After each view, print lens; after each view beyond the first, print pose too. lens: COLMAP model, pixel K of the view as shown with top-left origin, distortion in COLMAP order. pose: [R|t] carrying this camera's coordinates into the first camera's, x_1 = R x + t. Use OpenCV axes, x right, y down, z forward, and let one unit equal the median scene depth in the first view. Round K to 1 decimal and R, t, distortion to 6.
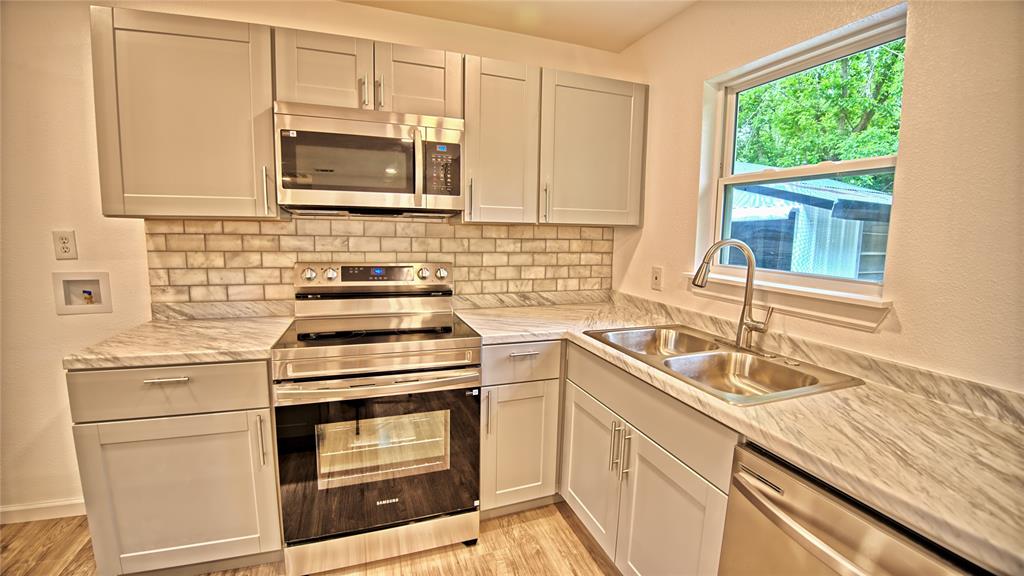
lens RADIAL K [[417.3, 0, 510.2], [0, 417.3, 285.2], [0, 0, 1]] dist [-0.043856, -0.001016]
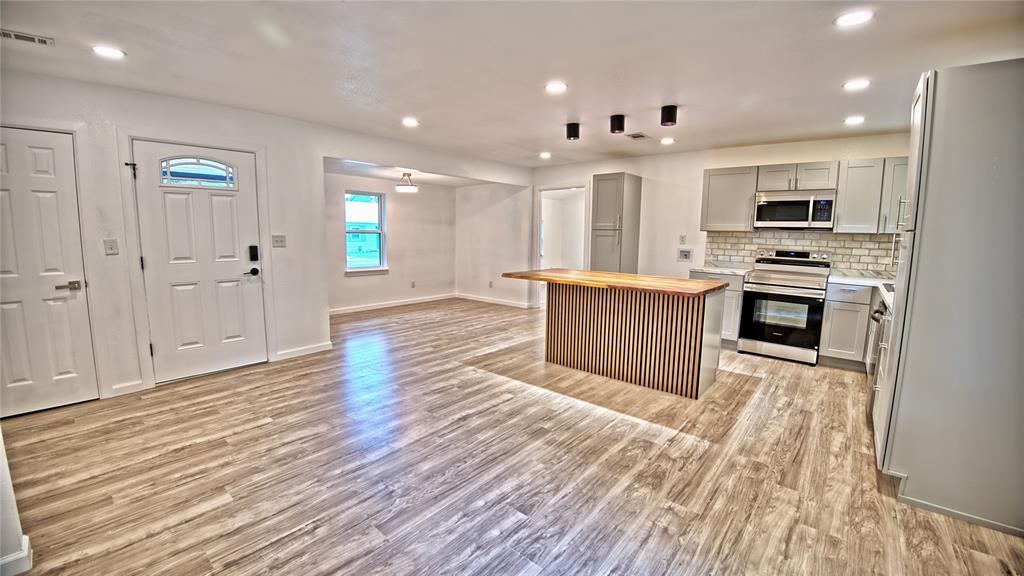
lens RADIAL K [[417.3, 0, 512.2], [0, 417.3, 285.0], [0, 0, 1]] dist [-0.043856, -0.001016]
pose [[0.514548, 0.098649, -0.851768, 0.940190], [-0.115745, 0.992259, 0.045000, 0.244735], [0.849614, 0.075433, 0.521983, -1.699076]]
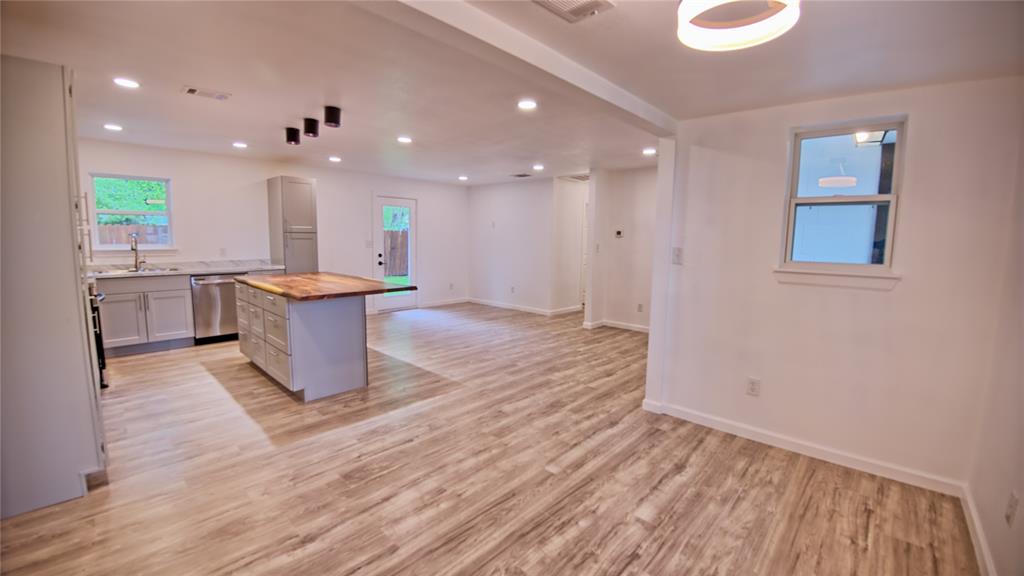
lens RADIAL K [[417.3, 0, 508.6], [0, 417.3, 289.1], [0, 0, 1]] dist [-0.043856, -0.001016]
pose [[-0.464759, -0.131946, 0.875551, -2.919893], [0.089963, 0.976680, 0.194941, -0.037485], [-0.880855, 0.169368, -0.442051, -0.087592]]
